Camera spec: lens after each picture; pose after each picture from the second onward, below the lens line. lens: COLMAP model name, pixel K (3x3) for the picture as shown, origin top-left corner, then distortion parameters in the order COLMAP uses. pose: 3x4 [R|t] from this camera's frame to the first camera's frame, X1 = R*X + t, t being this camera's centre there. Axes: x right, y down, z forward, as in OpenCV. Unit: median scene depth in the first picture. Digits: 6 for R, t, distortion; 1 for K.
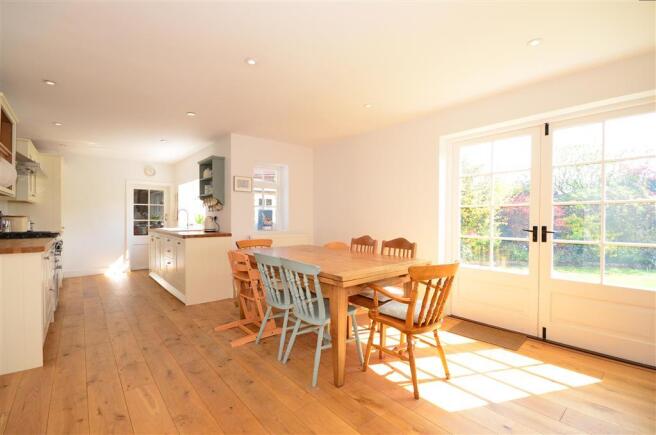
lens RADIAL K [[286.1, 0, 326.2], [0, 286.1, 221.7], [0, 0, 1]] dist [-0.008064, -0.003065]
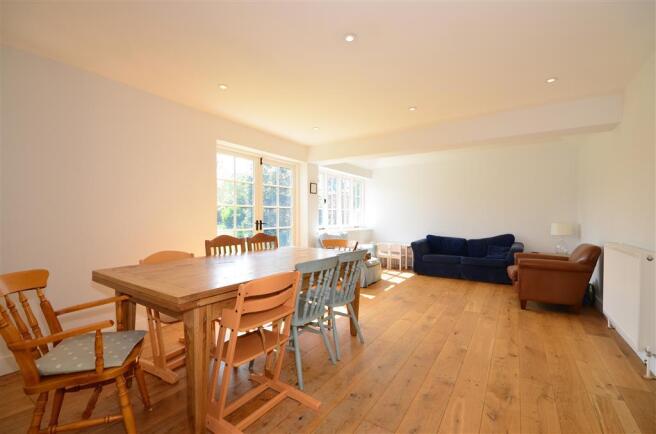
lens RADIAL K [[286.1, 0, 325.0], [0, 286.1, 221.0], [0, 0, 1]] dist [-0.008064, -0.003065]
pose [[-0.273305, -0.016873, 0.961779, -0.889066], [0.009993, 0.999742, 0.020379, -0.010083], [-0.961876, 0.015180, -0.273066, 1.069131]]
